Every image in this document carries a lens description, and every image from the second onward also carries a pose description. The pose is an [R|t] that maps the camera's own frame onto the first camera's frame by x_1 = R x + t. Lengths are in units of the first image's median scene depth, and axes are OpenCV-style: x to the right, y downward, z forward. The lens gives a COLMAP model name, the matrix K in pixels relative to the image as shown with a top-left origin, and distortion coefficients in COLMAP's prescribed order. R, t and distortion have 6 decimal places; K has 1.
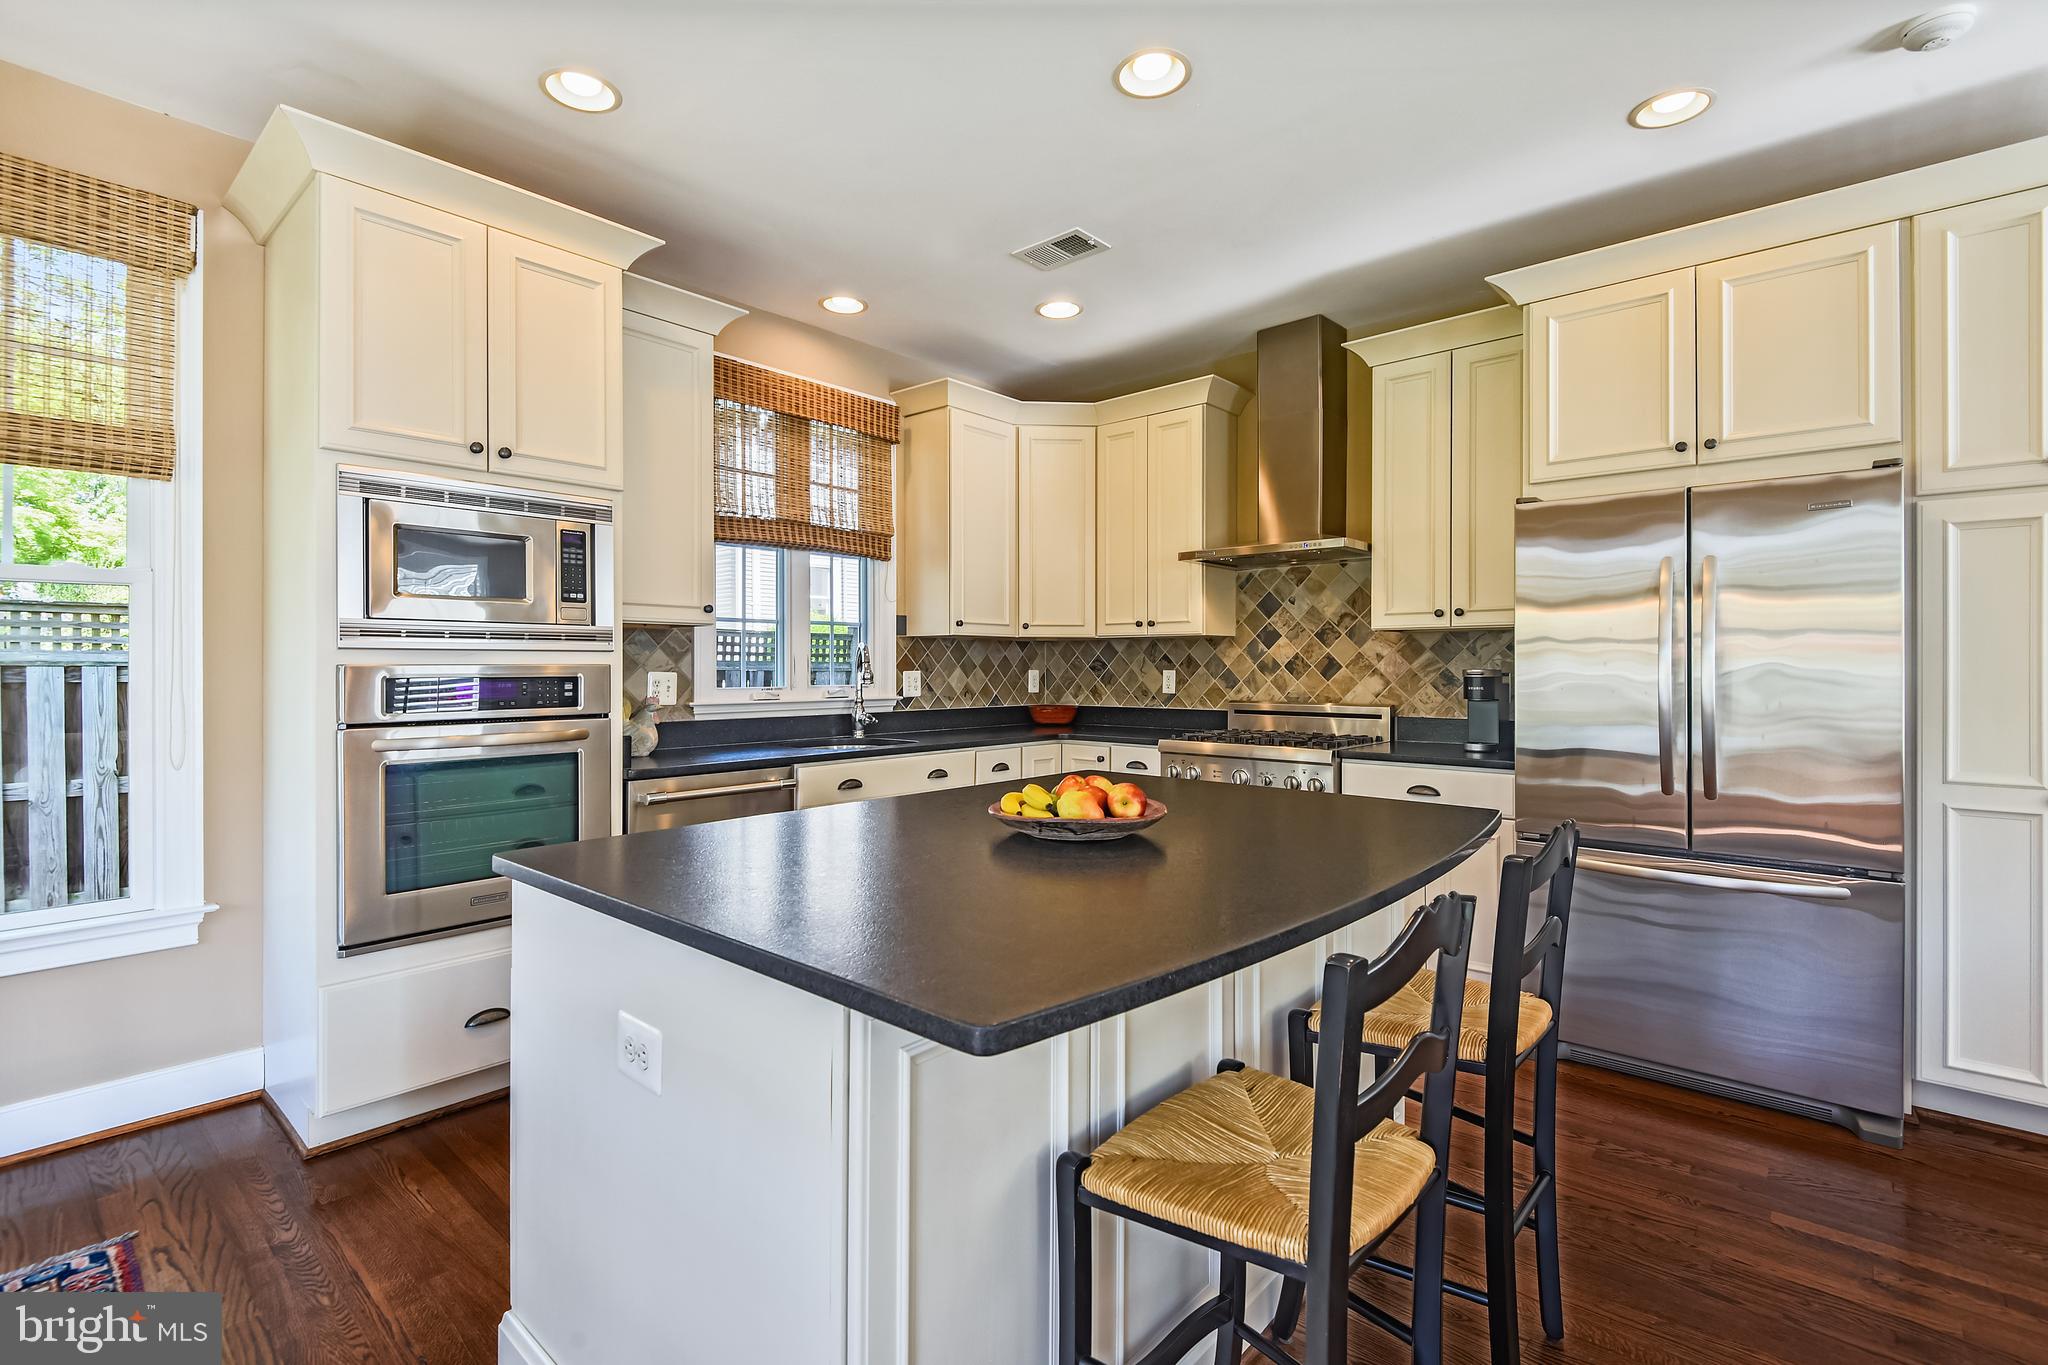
lens RADIAL K [[937.6, 0, 1023.2], [0, 937.6, 653.9], [0, 0, 1]] dist [0.030713, -0.023977]
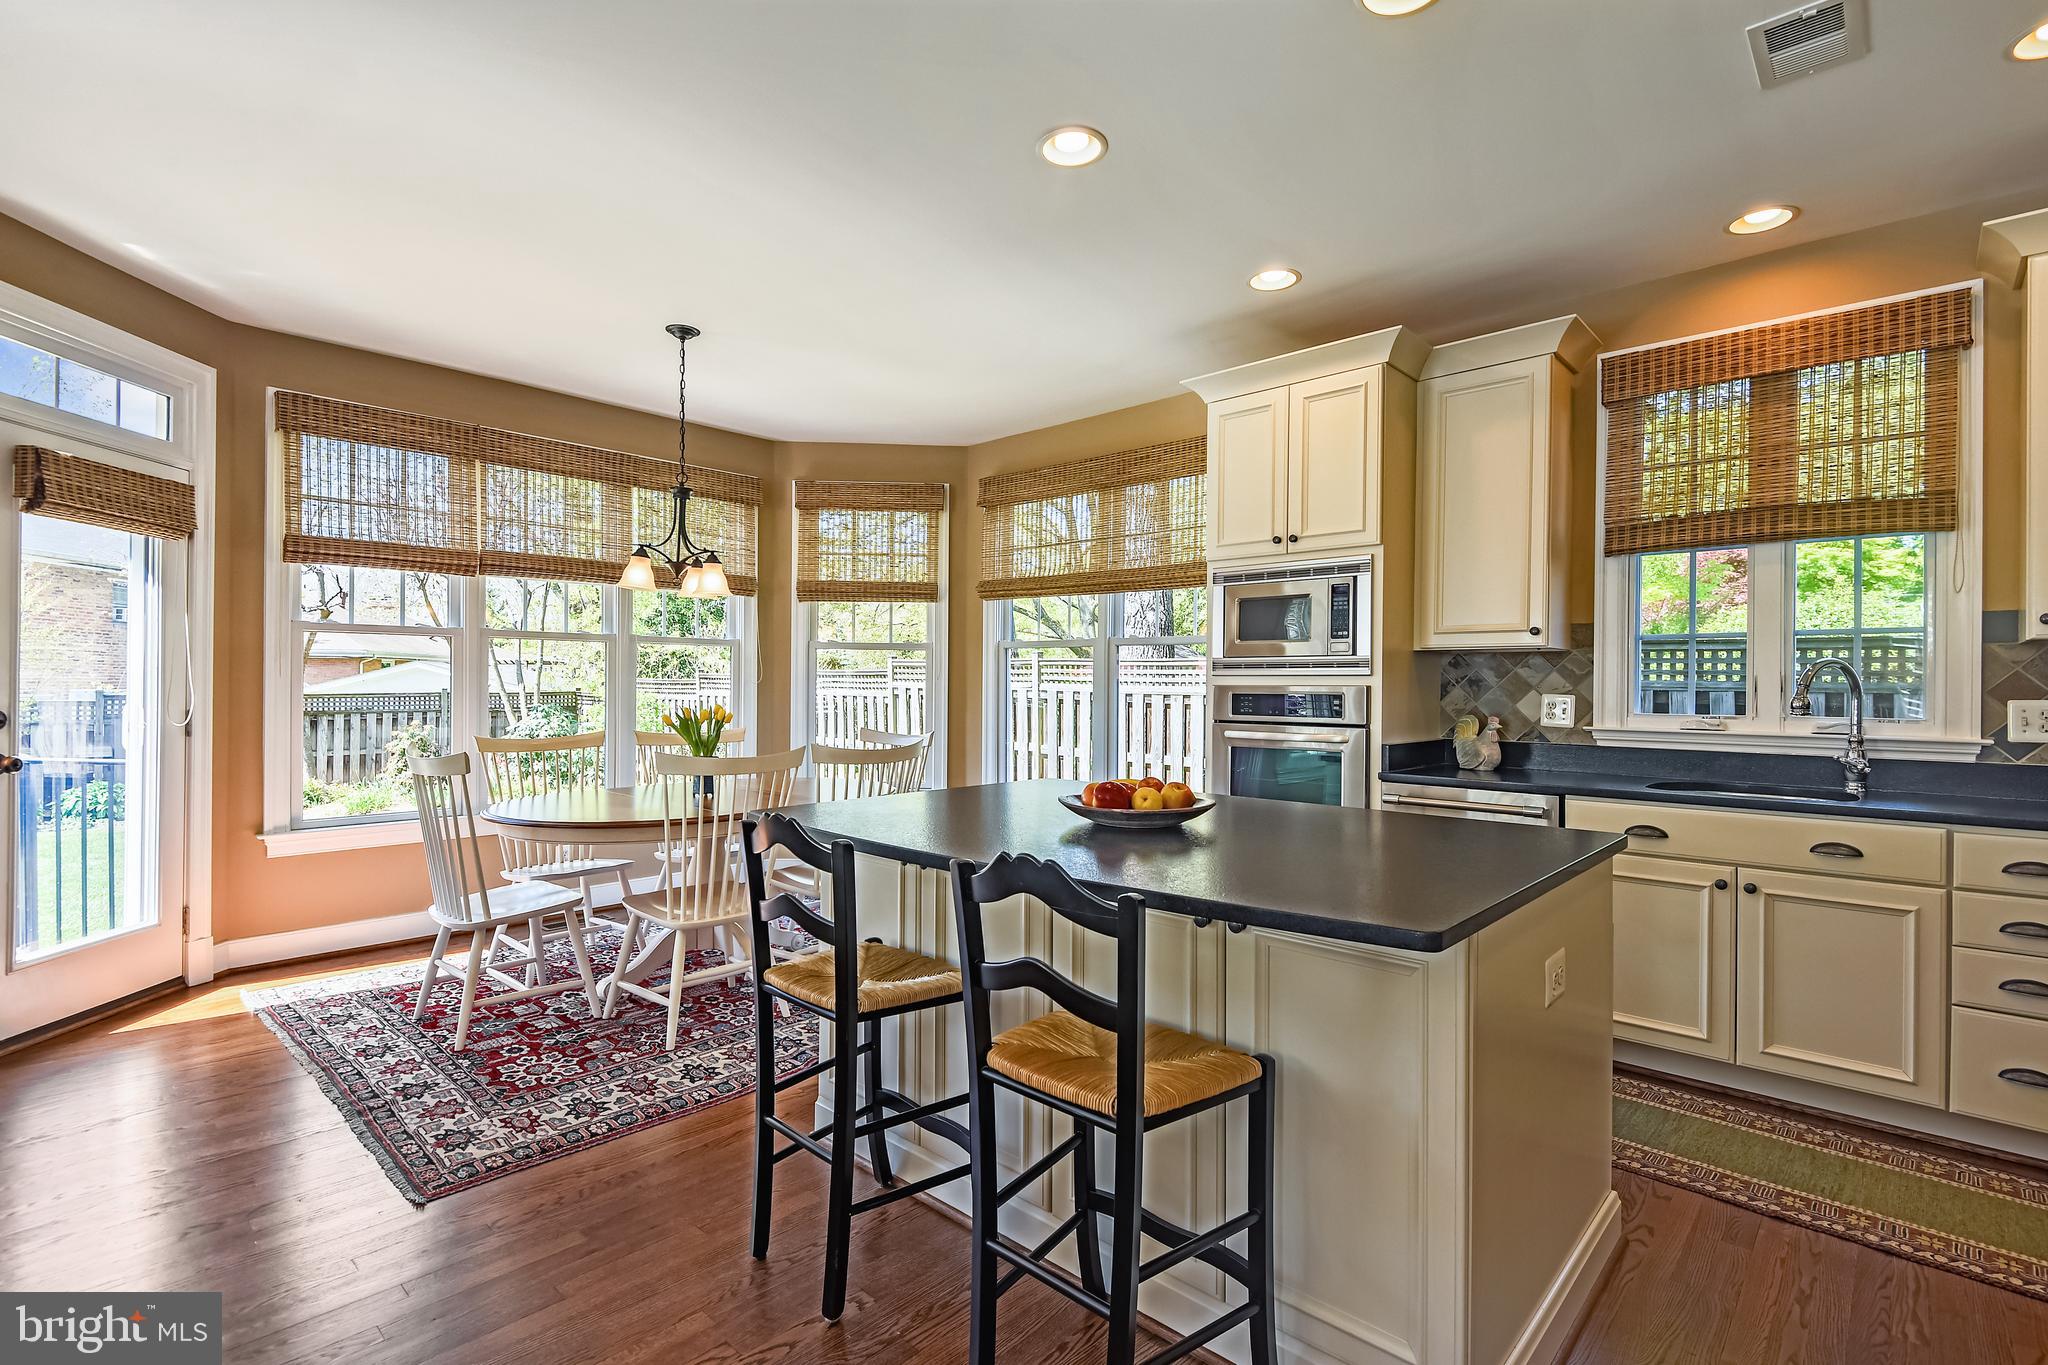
lens RADIAL K [[953.3, 0, 1024.0], [0, 953.3, 682.5], [0, 0, 1]] dist [0.003228, -0.000154]
pose [[-0.033866, -0.001811, -0.999425, 0.665326], [0.005509, 0.999983, -0.001999, 0.005343], [0.999411, -0.005573, -0.033856, 0.463093]]
